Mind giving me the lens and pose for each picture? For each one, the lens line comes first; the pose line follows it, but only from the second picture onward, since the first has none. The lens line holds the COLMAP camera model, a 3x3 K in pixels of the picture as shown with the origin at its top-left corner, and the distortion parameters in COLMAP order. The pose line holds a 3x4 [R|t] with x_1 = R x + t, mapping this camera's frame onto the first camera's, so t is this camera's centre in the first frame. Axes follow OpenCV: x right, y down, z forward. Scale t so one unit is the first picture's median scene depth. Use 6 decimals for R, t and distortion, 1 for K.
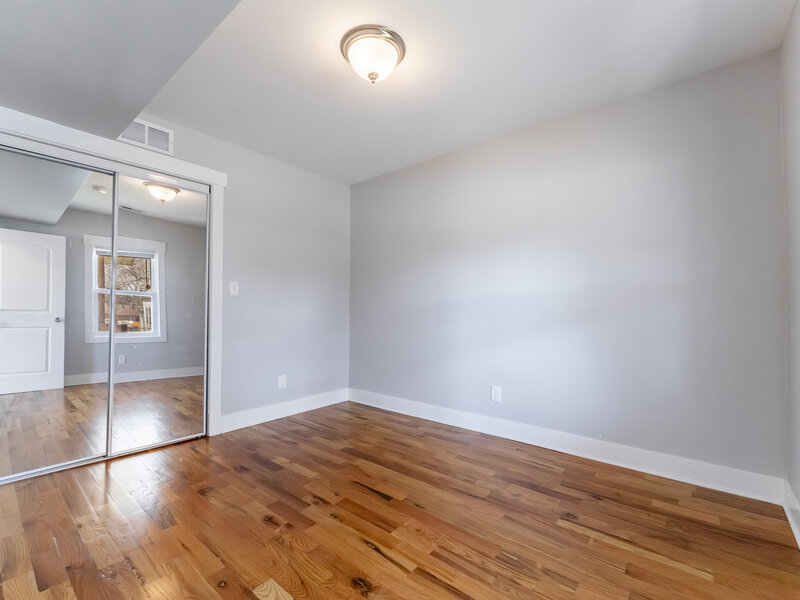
lens RADIAL K [[359.1, 0, 402.5], [0, 359.1, 301.4], [0, 0, 1]] dist [0.000239, -0.000116]
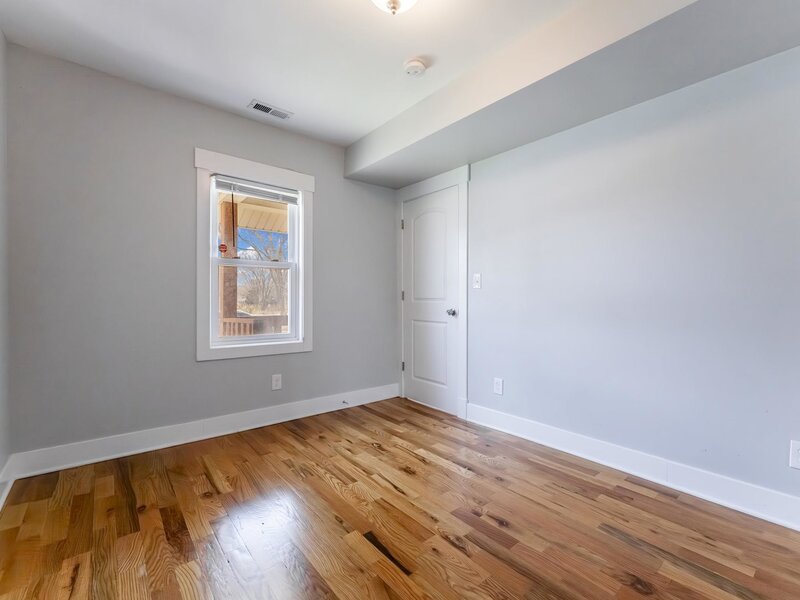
lens RADIAL K [[359.1, 0, 402.5], [0, 359.1, 301.4], [0, 0, 1]] dist [0.000239, -0.000116]
pose [[-0.983739, -0.008255, 0.179414, -0.282170], [-0.011971, 0.999735, -0.019638, 0.050218], [-0.179204, -0.021467, -0.983578, 2.012474]]
